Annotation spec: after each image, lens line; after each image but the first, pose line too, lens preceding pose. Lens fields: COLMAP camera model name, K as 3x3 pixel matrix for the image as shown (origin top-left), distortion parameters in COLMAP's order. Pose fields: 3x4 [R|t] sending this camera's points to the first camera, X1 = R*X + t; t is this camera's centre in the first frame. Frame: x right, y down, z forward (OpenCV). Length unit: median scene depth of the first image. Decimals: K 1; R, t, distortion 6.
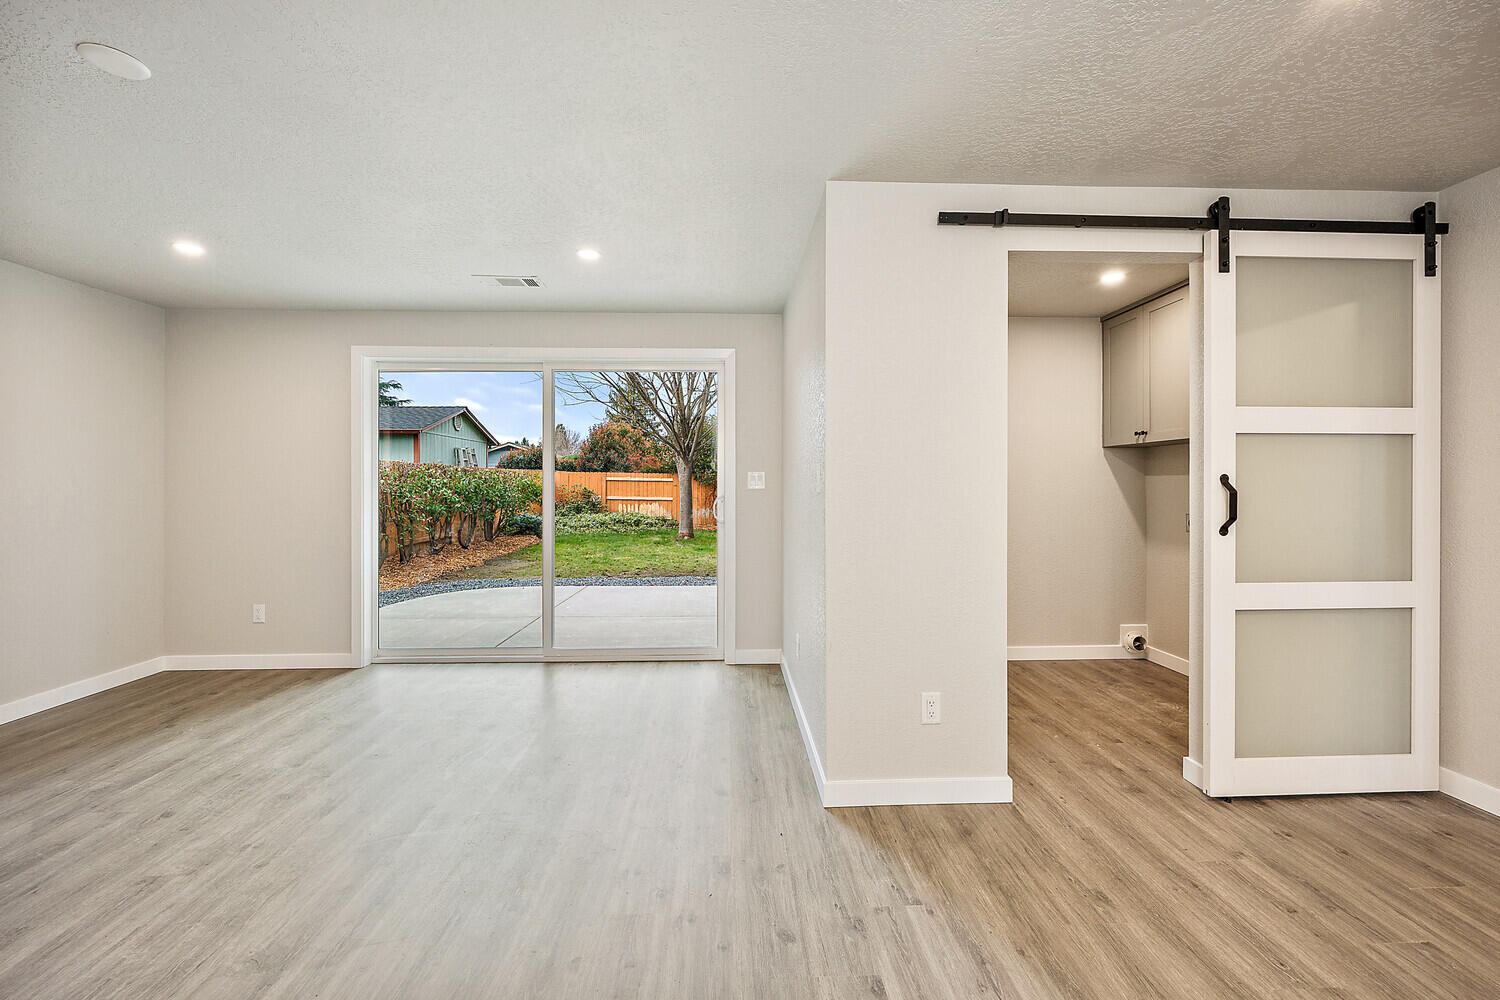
lens RADIAL K [[604.0, 0, 752.5], [0, 604.0, 486.0], [0, 0, 1]] dist [-0.000756, -0.000224]
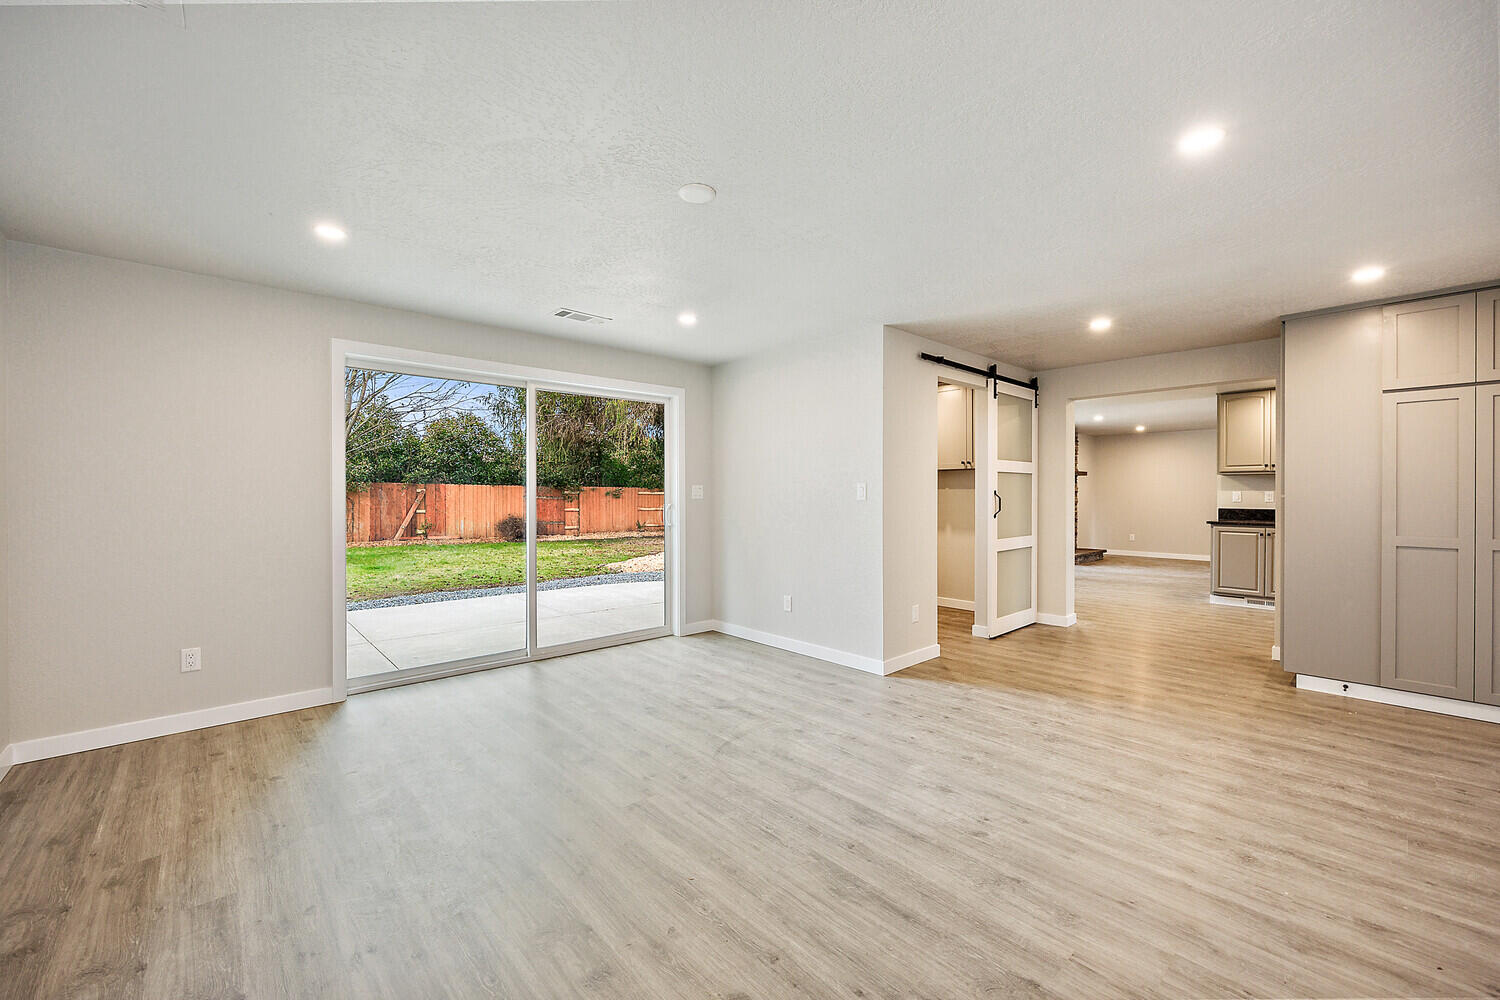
lens RADIAL K [[597.5, 0, 747.5], [0, 597.5, 498.2], [0, 0, 1]] dist [-0.003175, -0.000292]
pose [[0.770906, -0.005594, 0.636925, -1.302470], [0.002420, 0.999980, 0.005854, -0.005374], [-0.636945, -0.002971, 0.770904, -0.103834]]
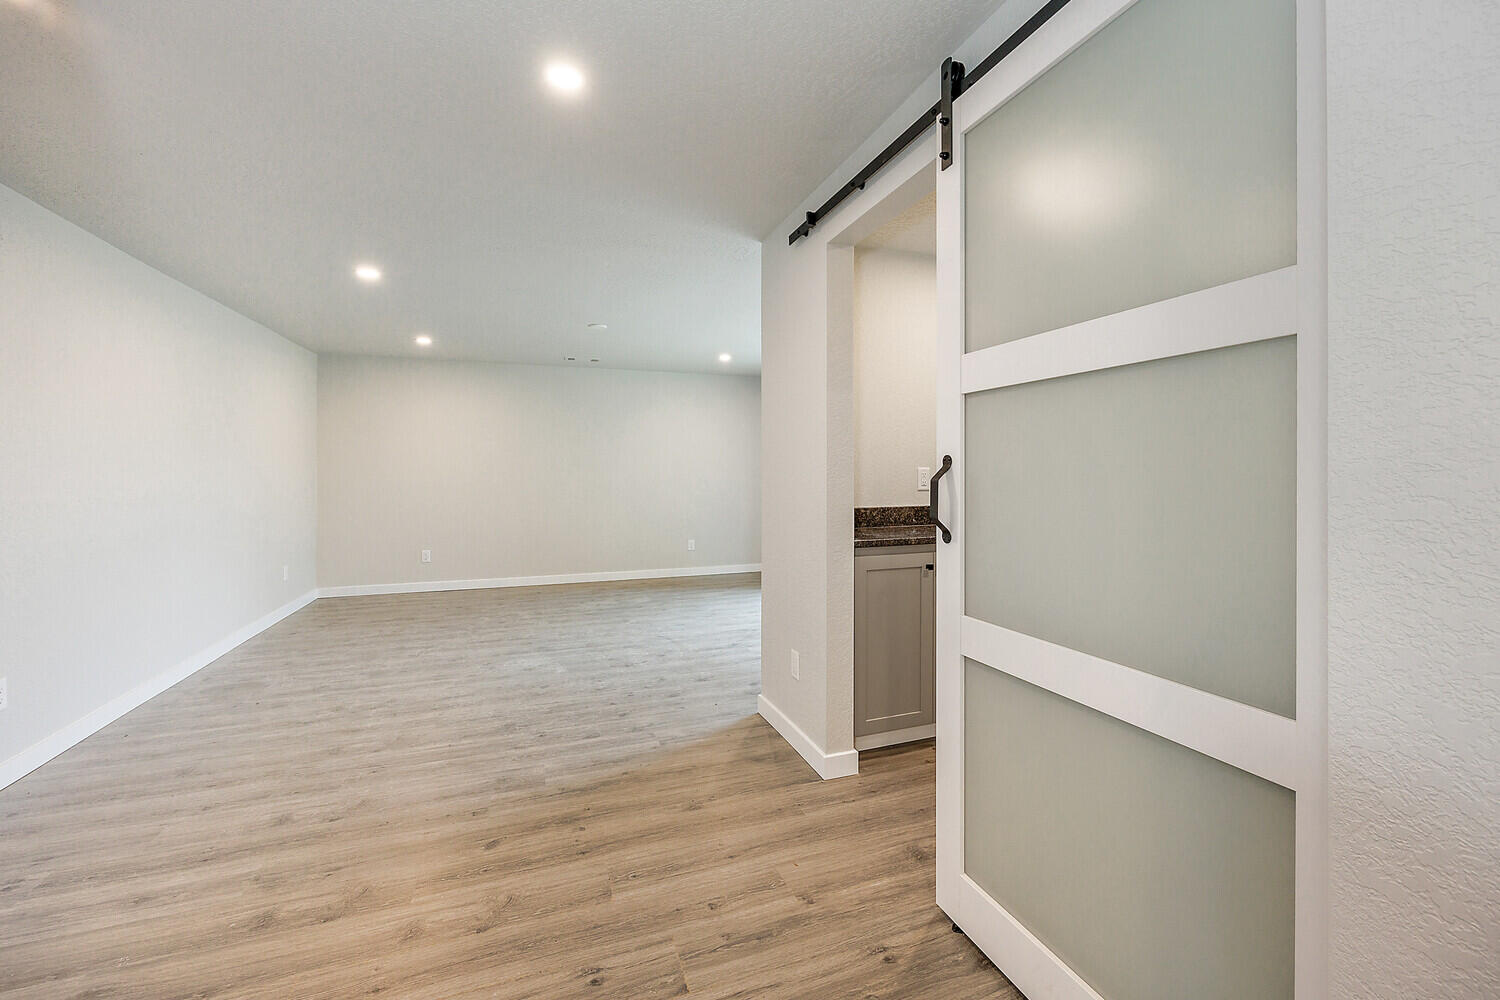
lens RADIAL K [[604.0, 0, 752.5], [0, 604.0, 486.0], [0, 0, 1]] dist [-0.000756, -0.000224]
pose [[0.307858, 0.019054, -0.951242, 1.372918], [0.000331, 0.999797, 0.020134, 0.000255], [0.951432, -0.006513, 0.307789, 0.571489]]
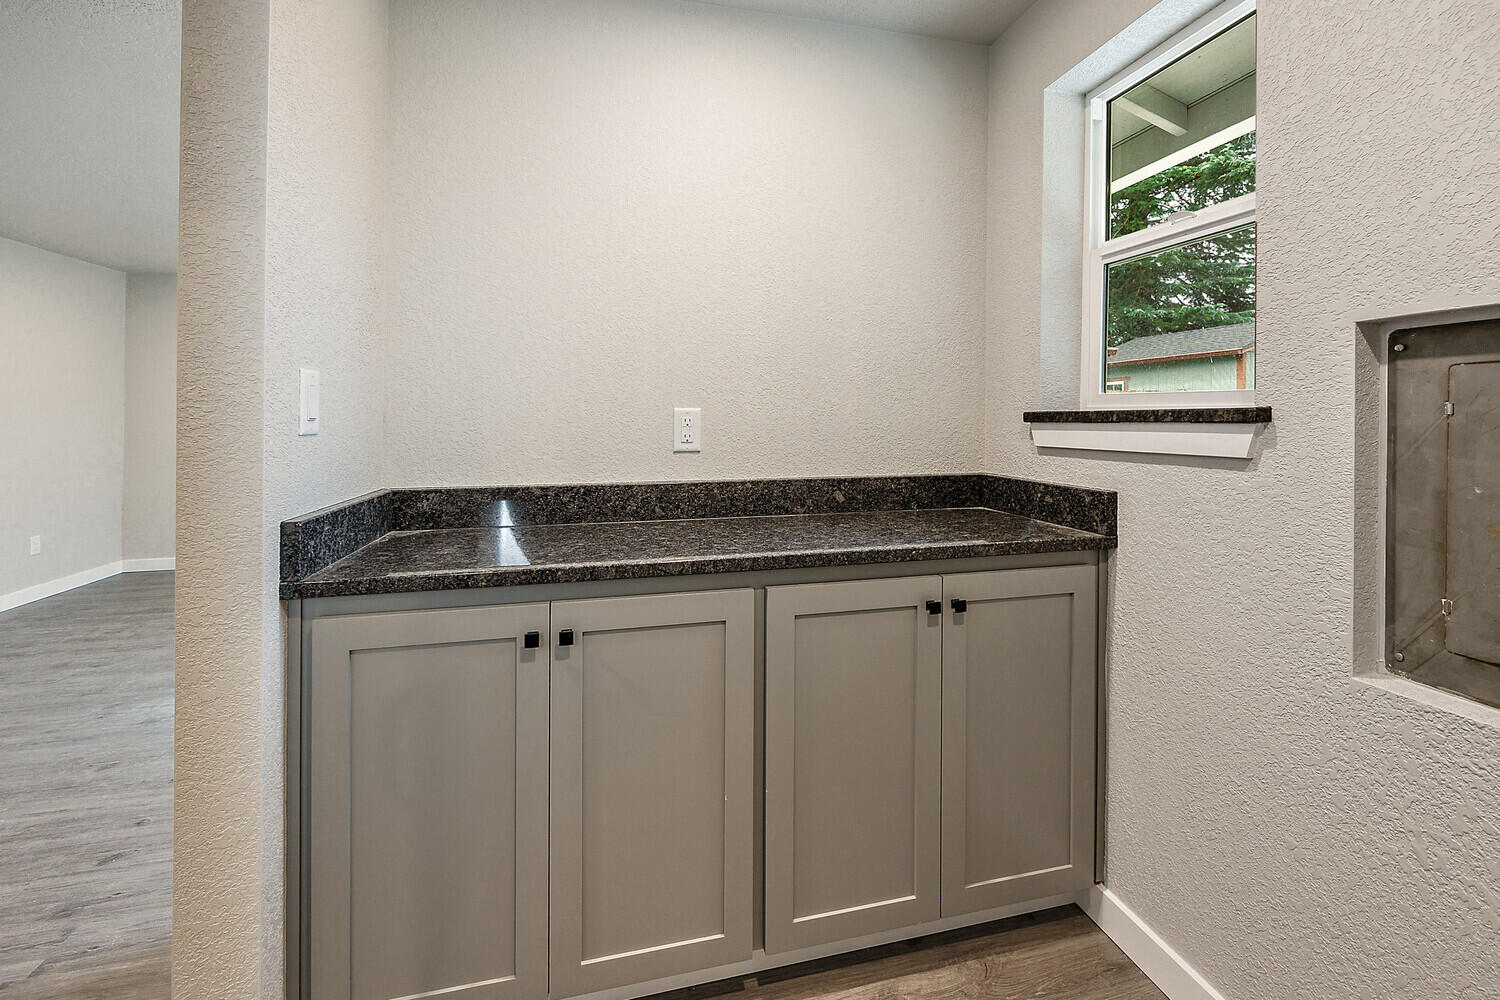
lens RADIAL K [[628.2, 0, 754.0], [0, 628.2, 418.6], [0, 0, 1]] dist [-0.001926, -0.000494]
pose [[0.191755, -0.000993, -0.981442, 0.923727], [-0.000253, 0.999999, -0.001061, -0.000640], [0.981443, 0.000452, 0.191754, 1.319756]]
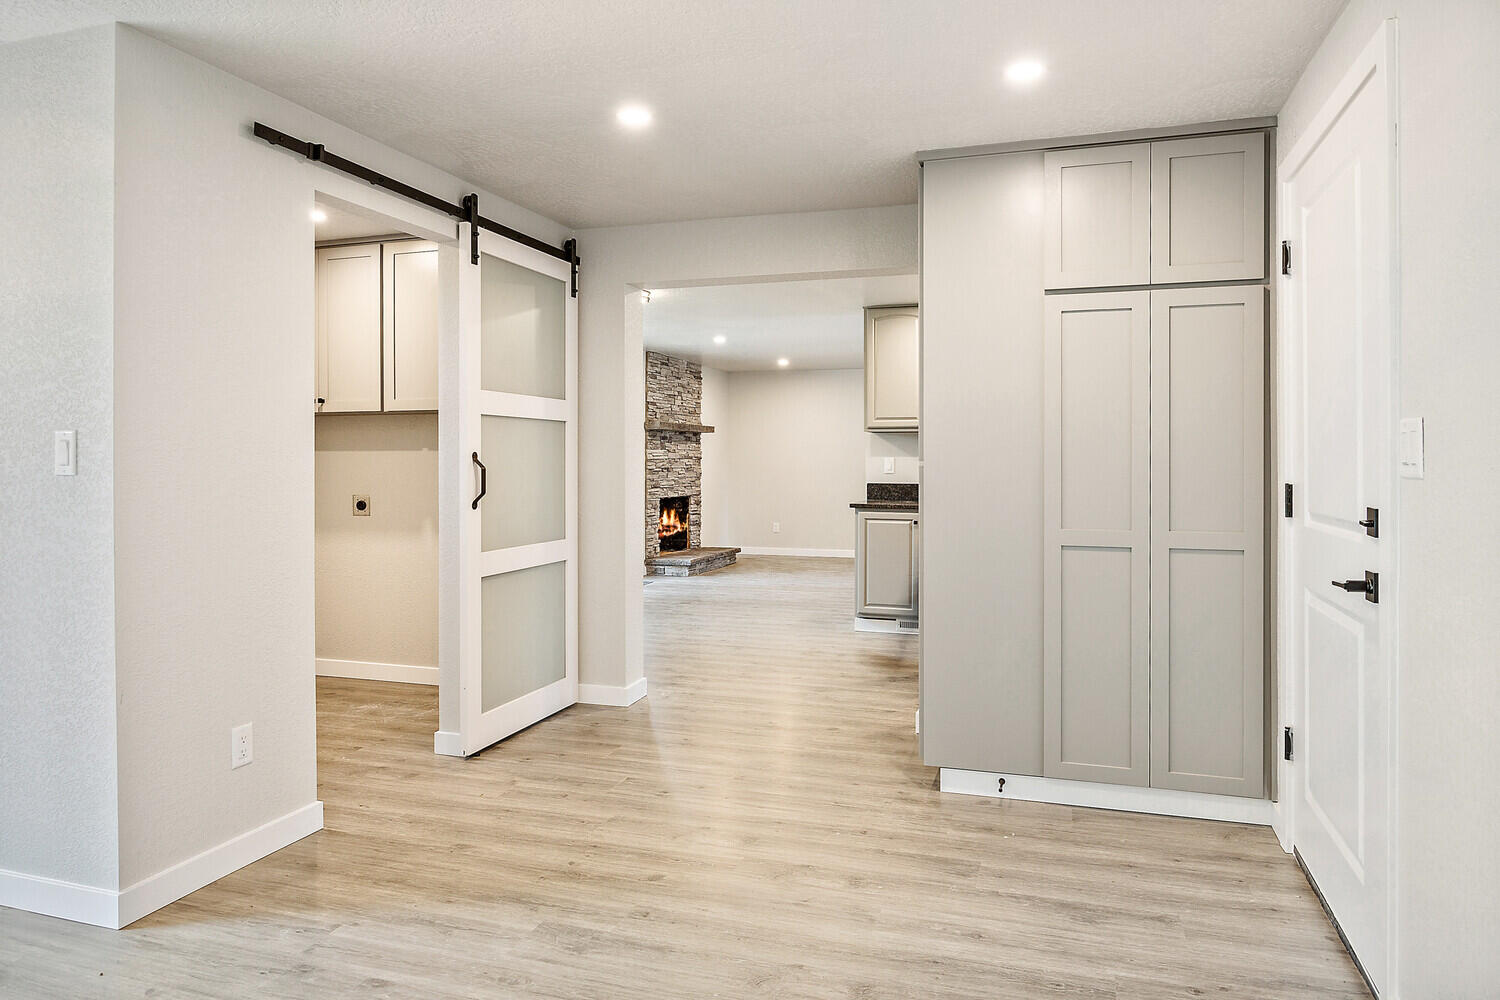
lens RADIAL K [[960.4, 0, 757.2], [0, 960.4, 467.6], [0, 0, 1]] dist [0.004416, 0.001337]
pose [[0.349272, -0.005884, 0.937003, -0.647295], [0.001449, 0.999982, 0.005740, -0.001258], [-0.937020, -0.000647, 0.349274, -0.068423]]
